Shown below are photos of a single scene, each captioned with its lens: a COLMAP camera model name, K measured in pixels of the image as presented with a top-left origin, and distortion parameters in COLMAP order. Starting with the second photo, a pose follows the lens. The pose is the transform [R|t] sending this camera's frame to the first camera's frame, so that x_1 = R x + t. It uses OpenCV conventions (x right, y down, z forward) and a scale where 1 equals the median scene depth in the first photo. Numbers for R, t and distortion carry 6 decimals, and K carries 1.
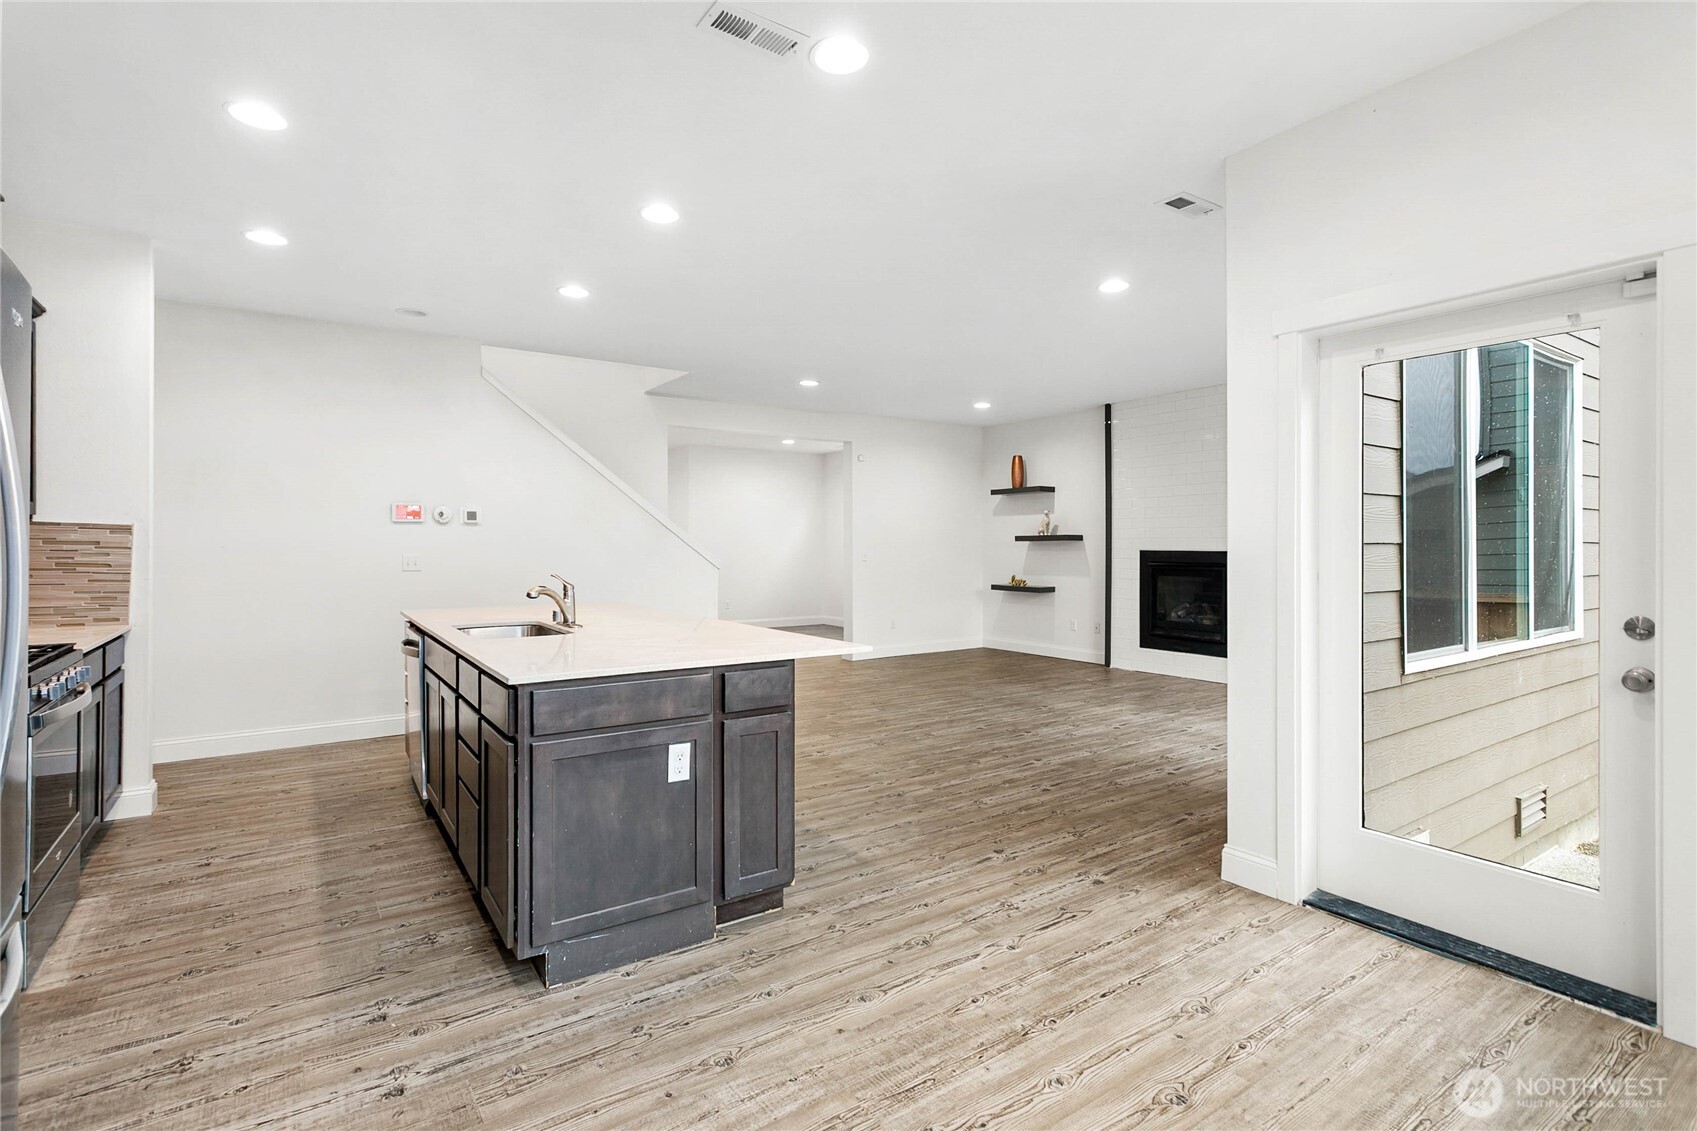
lens RADIAL K [[812.5, 0, 839.0], [0, 812.5, 545.1], [0, 0, 1]] dist [0.008501, -0.000162]
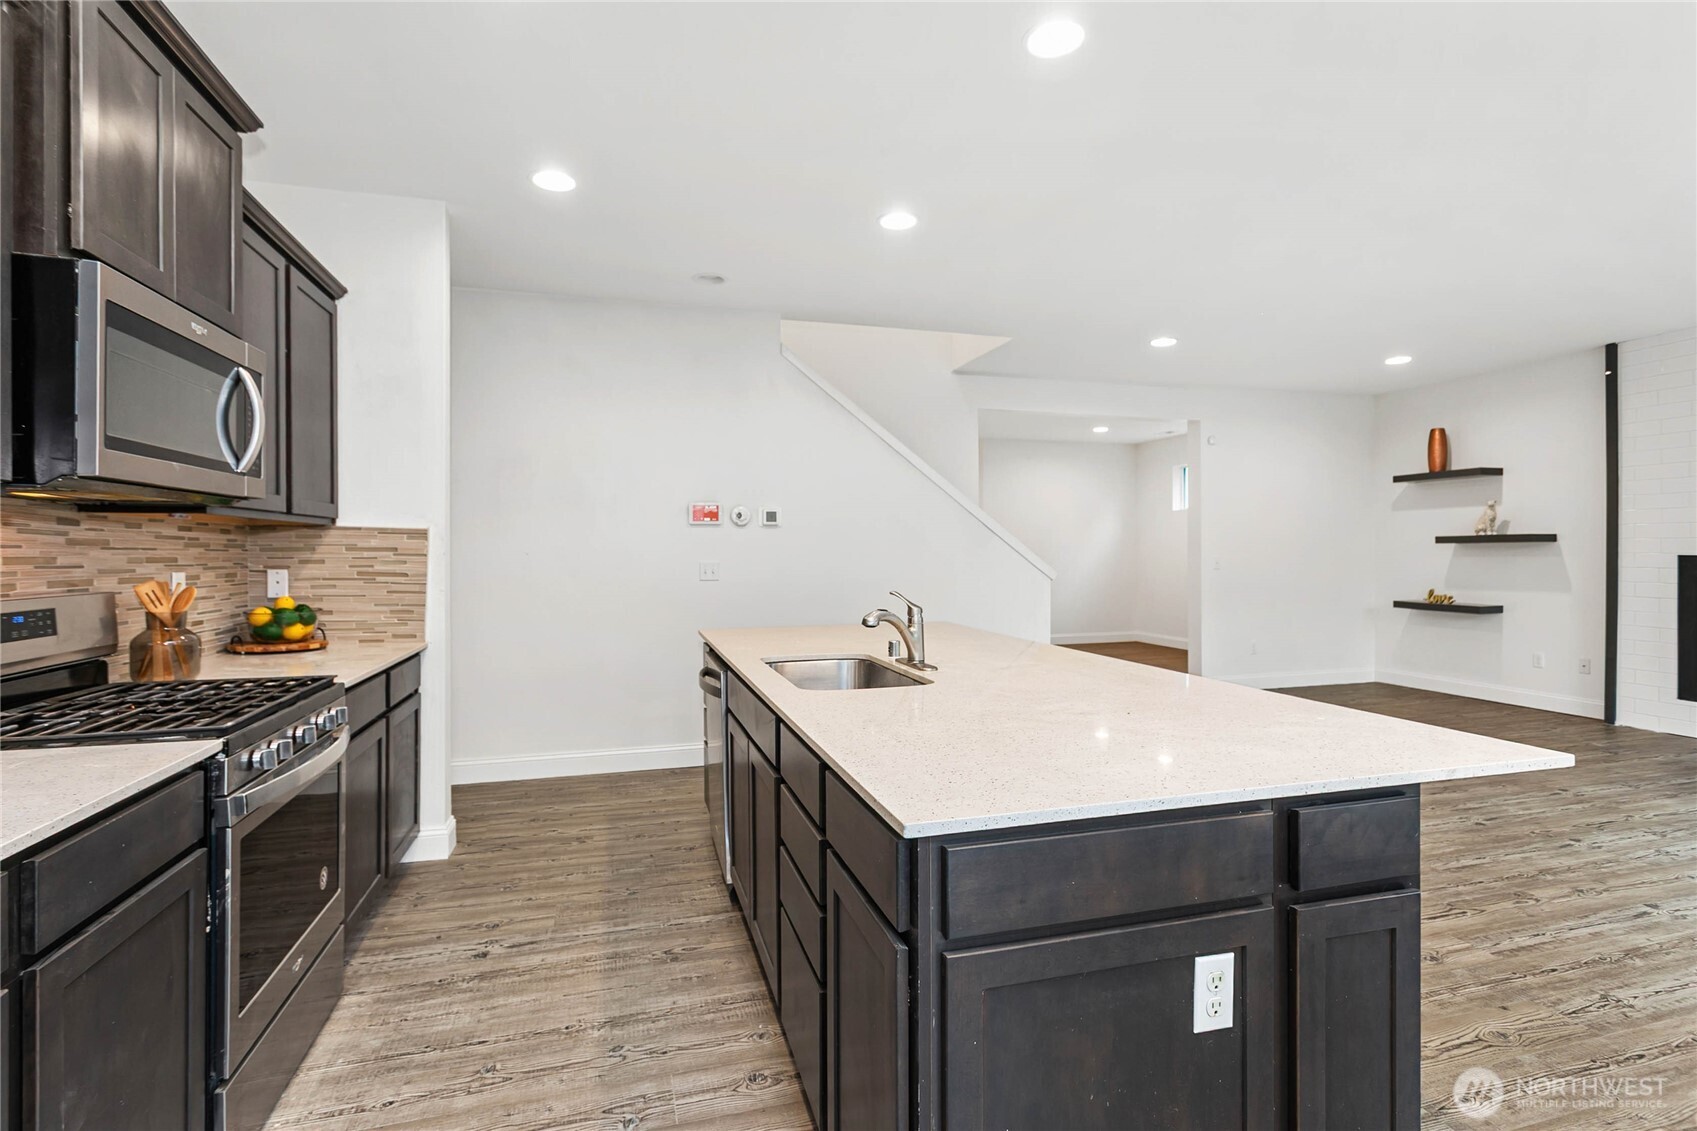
lens RADIAL K [[804.9, 0, 841.7], [0, 804.9, 552.8], [0, 0, 1]] dist [0.000505, 0.000866]
pose [[0.950800, -0.002876, -0.309791, -0.193948], [0.003666, 0.999991, 0.001970, 0.001267], [0.309783, -0.003009, 0.950803, 0.354201]]
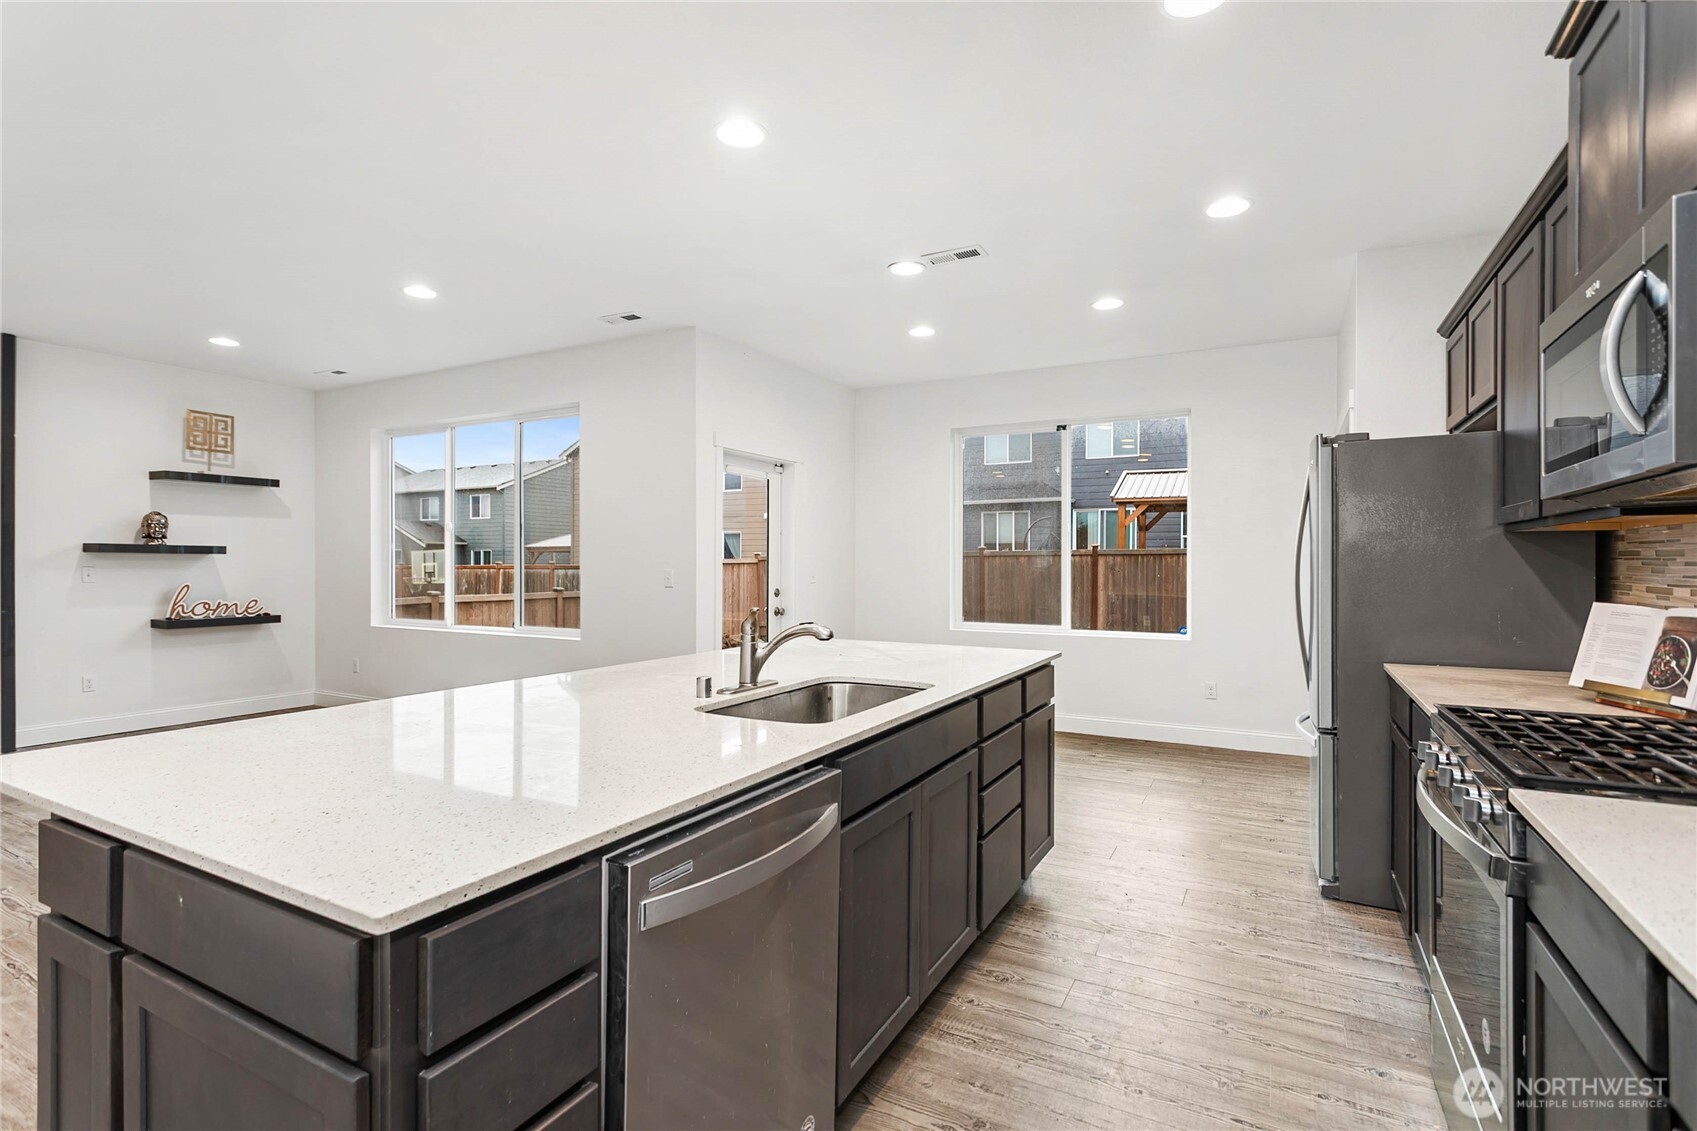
lens RADIAL K [[798.3, 0, 845.3], [0, 798.3, 570.3], [0, 0, 1]] dist [0.003660, -0.000135]
pose [[-0.460807, -0.008678, 0.887458, -0.998780], [-0.003977, 0.999962, 0.007713, 0.004248], [-0.887492, 0.000025, -0.460824, 1.334319]]
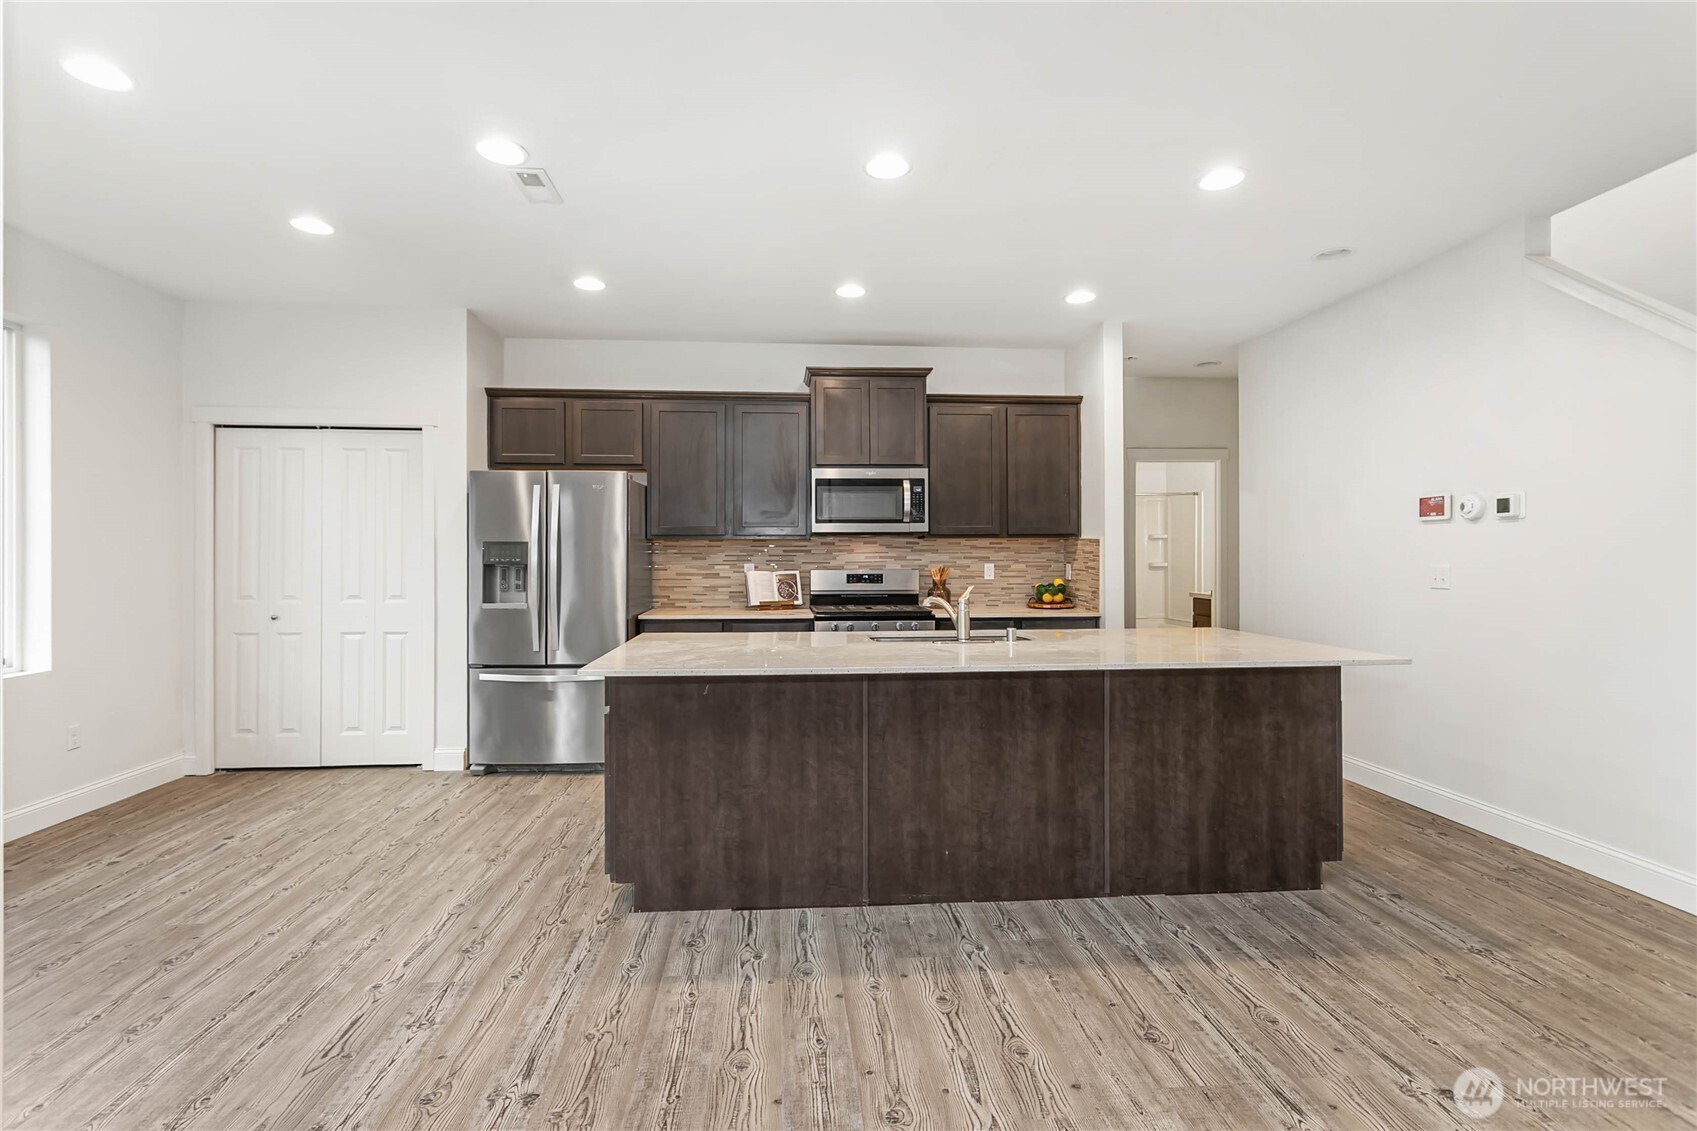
lens RADIAL K [[804.9, 0, 841.7], [0, 804.9, 552.8], [0, 0, 1]] dist [0.000505, 0.000866]
pose [[-0.489447, -0.000340, -0.872033, 0.572917], [0.003420, 0.999991, -0.002309, -0.000122], [0.872026, -0.004112, -0.489442, 1.452033]]
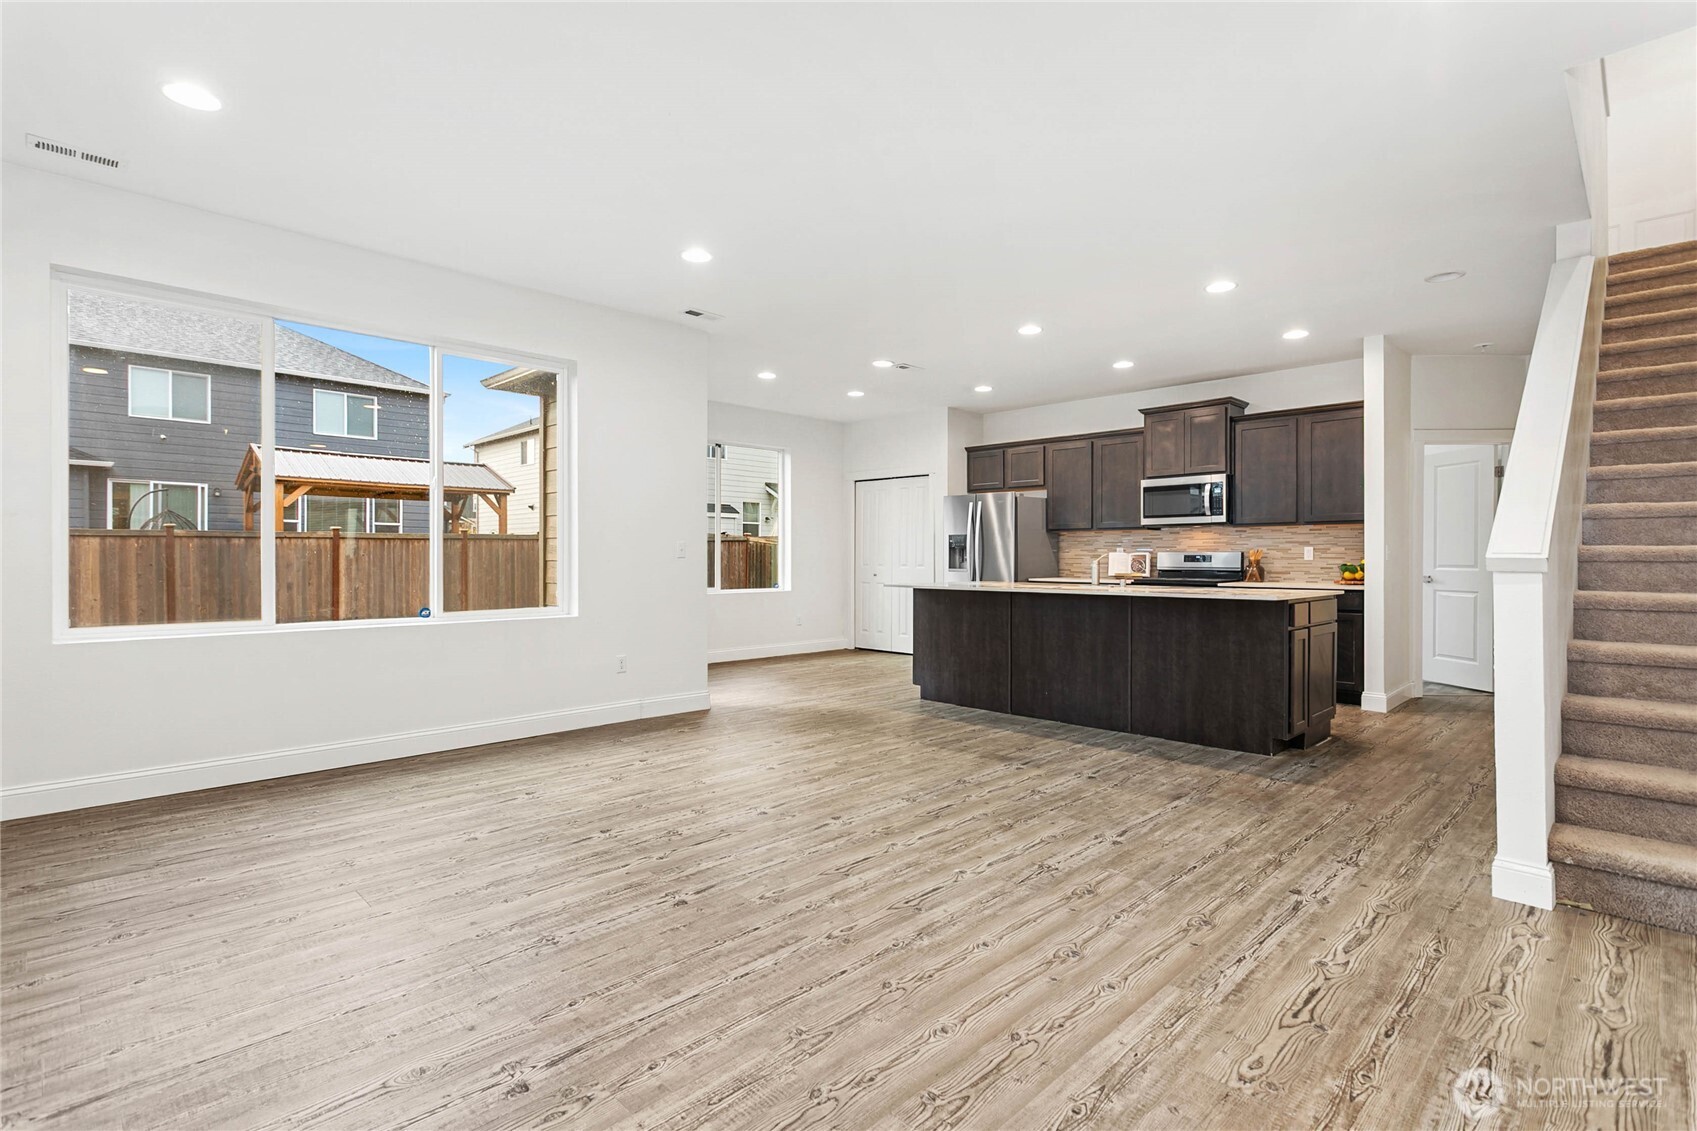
lens RADIAL K [[804.9, 0, 841.7], [0, 804.9, 552.8], [0, 0, 1]] dist [0.000505, 0.000866]
pose [[-0.982736, -0.002228, -0.184998, 0.469897], [-0.001022, 0.999978, -0.006619, 0.048748], [0.185009, -0.006315, -0.982717, 2.654467]]
